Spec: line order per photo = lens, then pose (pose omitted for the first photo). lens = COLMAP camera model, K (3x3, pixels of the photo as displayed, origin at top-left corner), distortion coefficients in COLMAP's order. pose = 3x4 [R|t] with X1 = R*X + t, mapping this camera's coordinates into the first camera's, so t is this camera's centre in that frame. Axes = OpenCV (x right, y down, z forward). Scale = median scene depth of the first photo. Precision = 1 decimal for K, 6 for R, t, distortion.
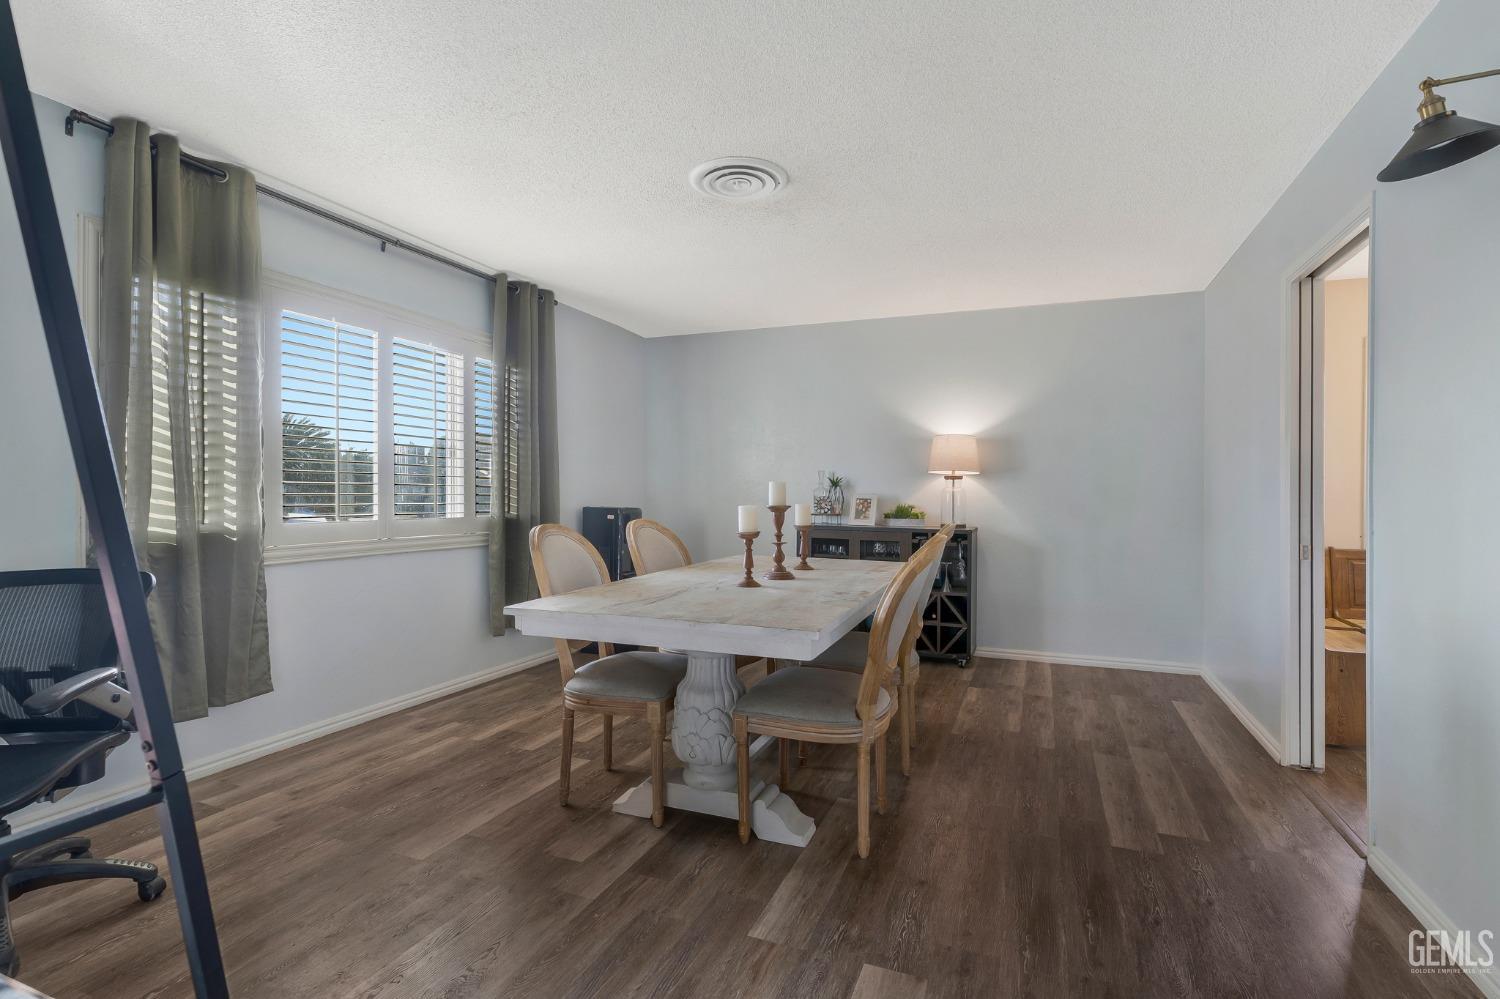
lens RADIAL K [[737.4, 0, 755.5], [0, 737.4, 511.1], [0, 0, 1]] dist [-0.000430, -0.000222]
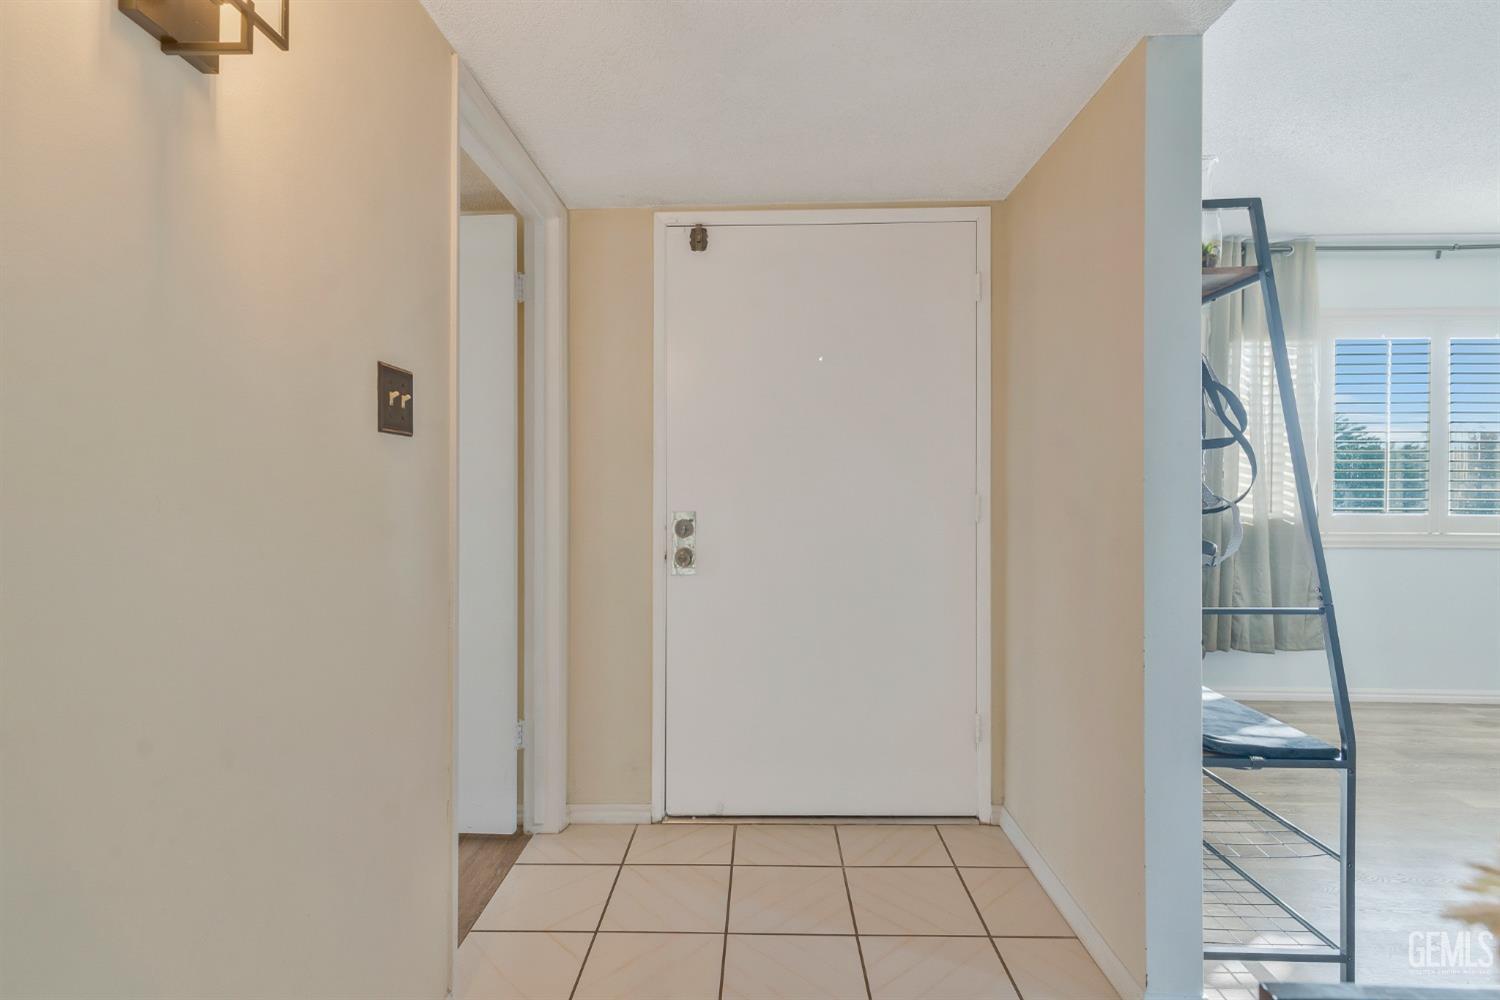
lens RADIAL K [[718.7, 0, 753.6], [0, 718.7, 490.7], [0, 0, 1]] dist [0.003083, 0.000760]
pose [[0.339768, -0.001549, -0.940508, 0.149353], [-0.021923, 0.999714, -0.009566, 0.010607], [0.940254, 0.023869, 0.339637, -0.301214]]
